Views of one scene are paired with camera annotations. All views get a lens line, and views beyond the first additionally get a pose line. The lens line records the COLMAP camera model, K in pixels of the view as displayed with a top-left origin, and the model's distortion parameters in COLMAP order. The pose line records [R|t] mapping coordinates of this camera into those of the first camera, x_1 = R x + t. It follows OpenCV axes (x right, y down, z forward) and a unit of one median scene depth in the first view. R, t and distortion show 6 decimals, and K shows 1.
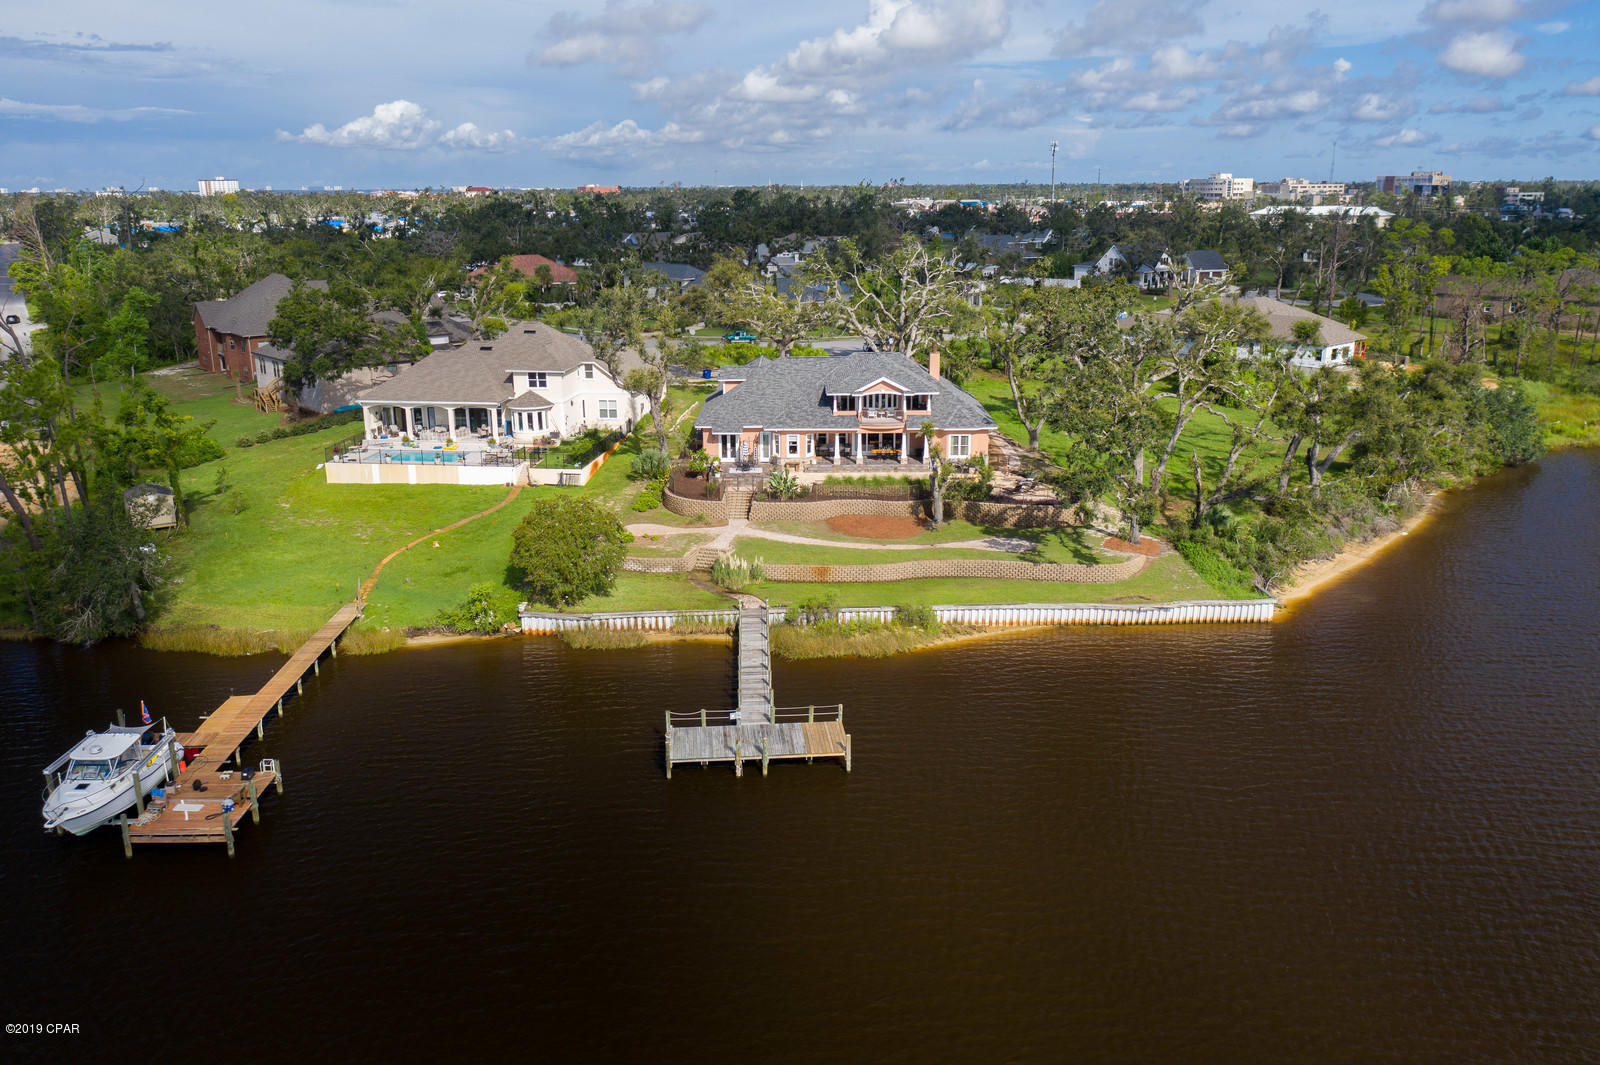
lens RADIAL K [[1293.8, 0, 800.0], [0, 1293.8, 532.5], [0, 0, 1]] dist [-0.035676, -0.002005]
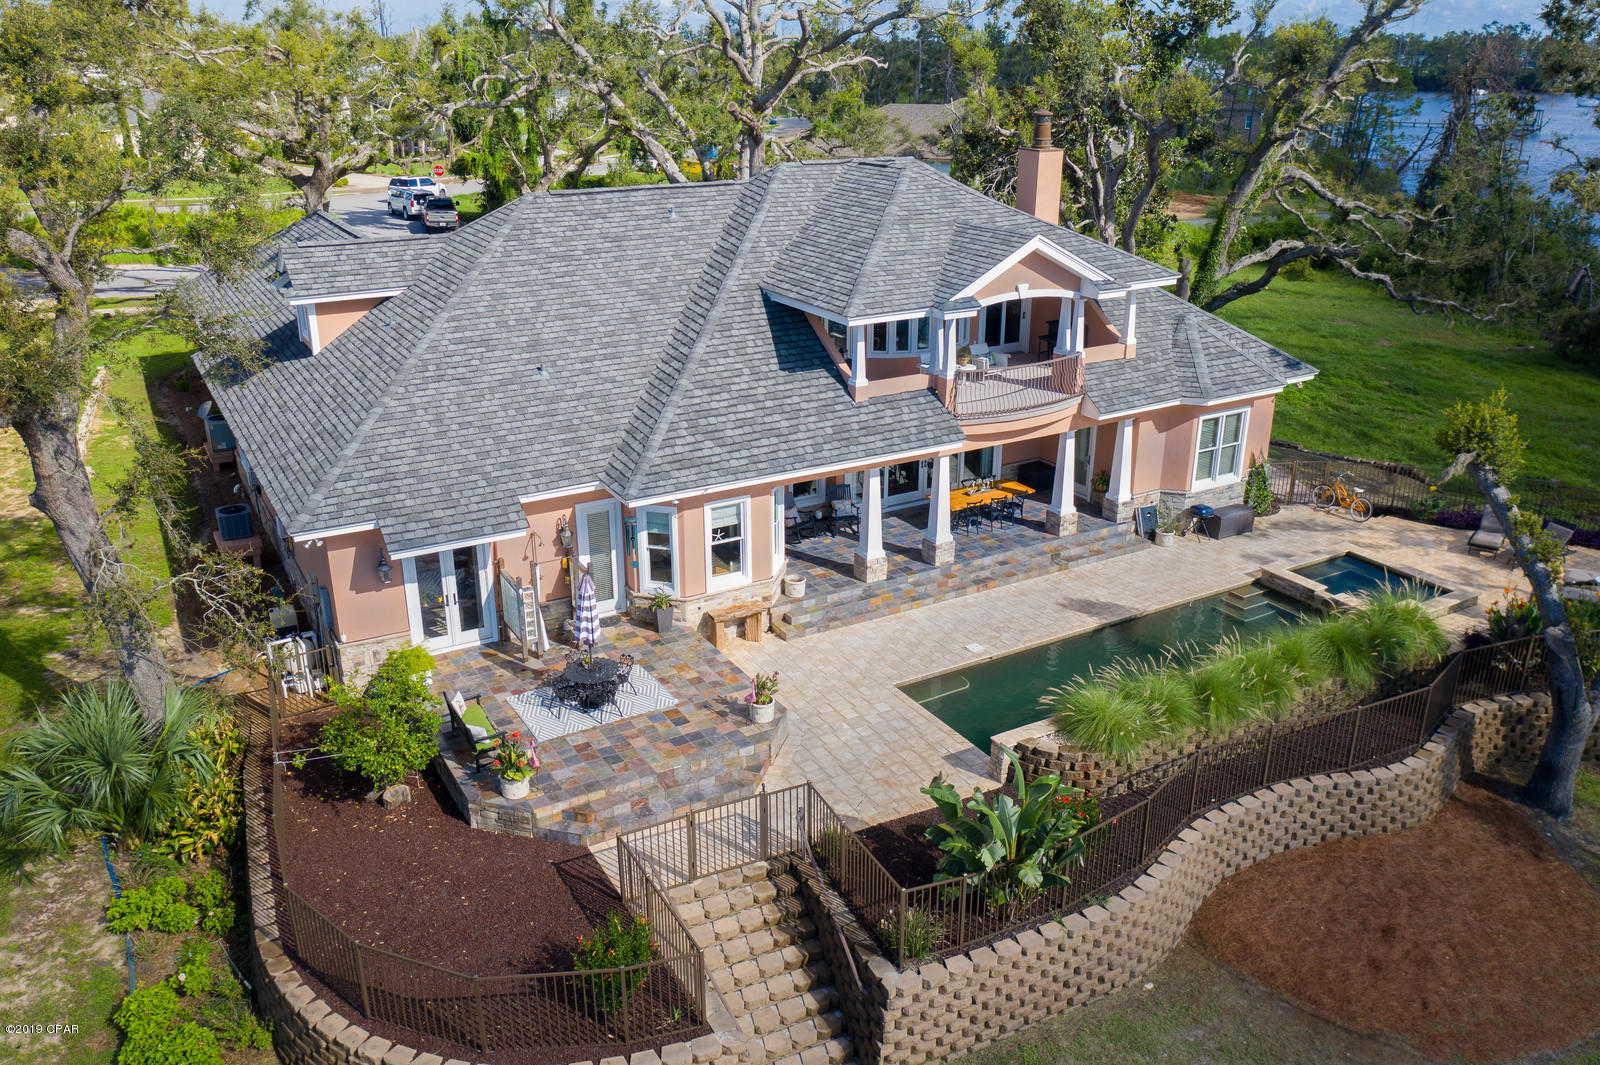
lens RADIAL K [[1274.9, 0, 800.0], [0, 1274.9, 532.5], [0, 0, 1]] dist [-0.007988, -0.006729]
pose [[0.863643, -0.175557, 0.472547, -0.108526], [0.130197, 0.983276, 0.127348, -0.098694], [-0.487001, -0.048459, 0.872056, 0.782834]]
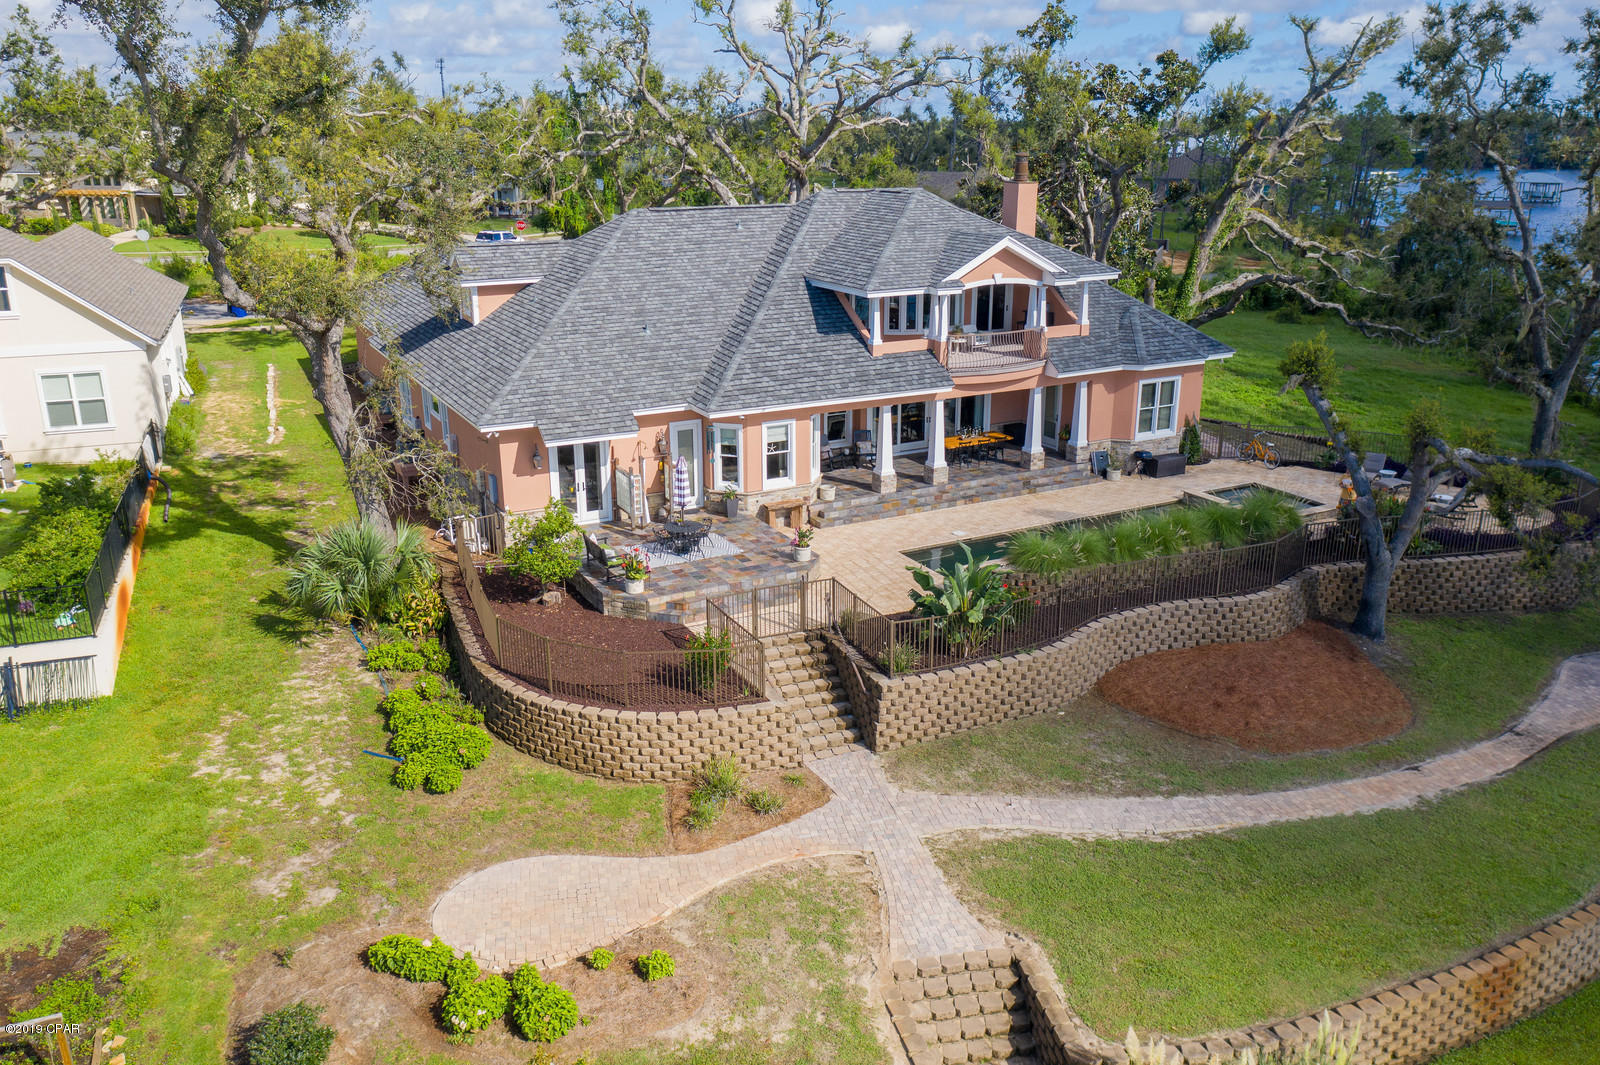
lens RADIAL K [[1274.9, 0, 800.0], [0, 1274.9, 532.5], [0, 0, 1]] dist [-0.007988, -0.006729]
pose [[0.879927, -0.140286, 0.453925, -0.155721], [0.123246, 0.990106, 0.067083, -0.068821], [-0.458845, -0.003083, 0.888511, 0.701531]]
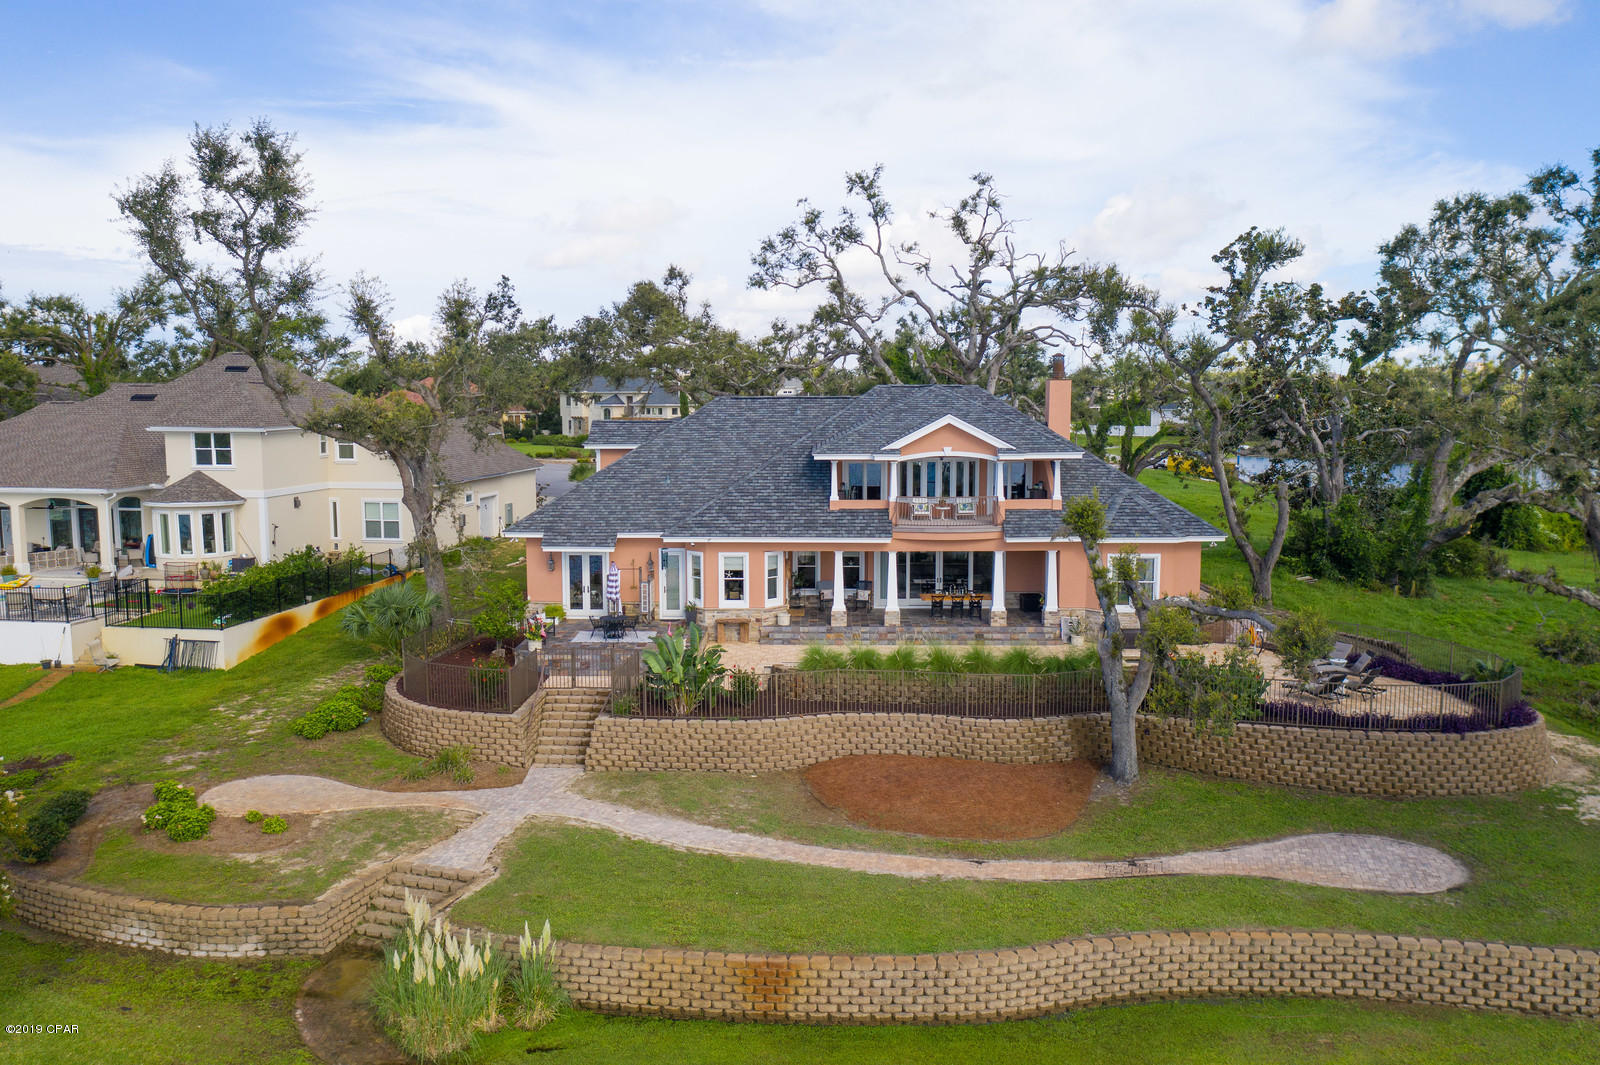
lens RADIAL K [[1293.8, 0, 800.0], [0, 1293.8, 532.5], [0, 0, 1]] dist [-0.035676, -0.002005]
pose [[0.999884, 0.008057, -0.012924, 0.021553], [-0.009976, 0.987696, -0.156066, -0.017241], [0.011508, 0.156177, 0.987662, 0.585678]]
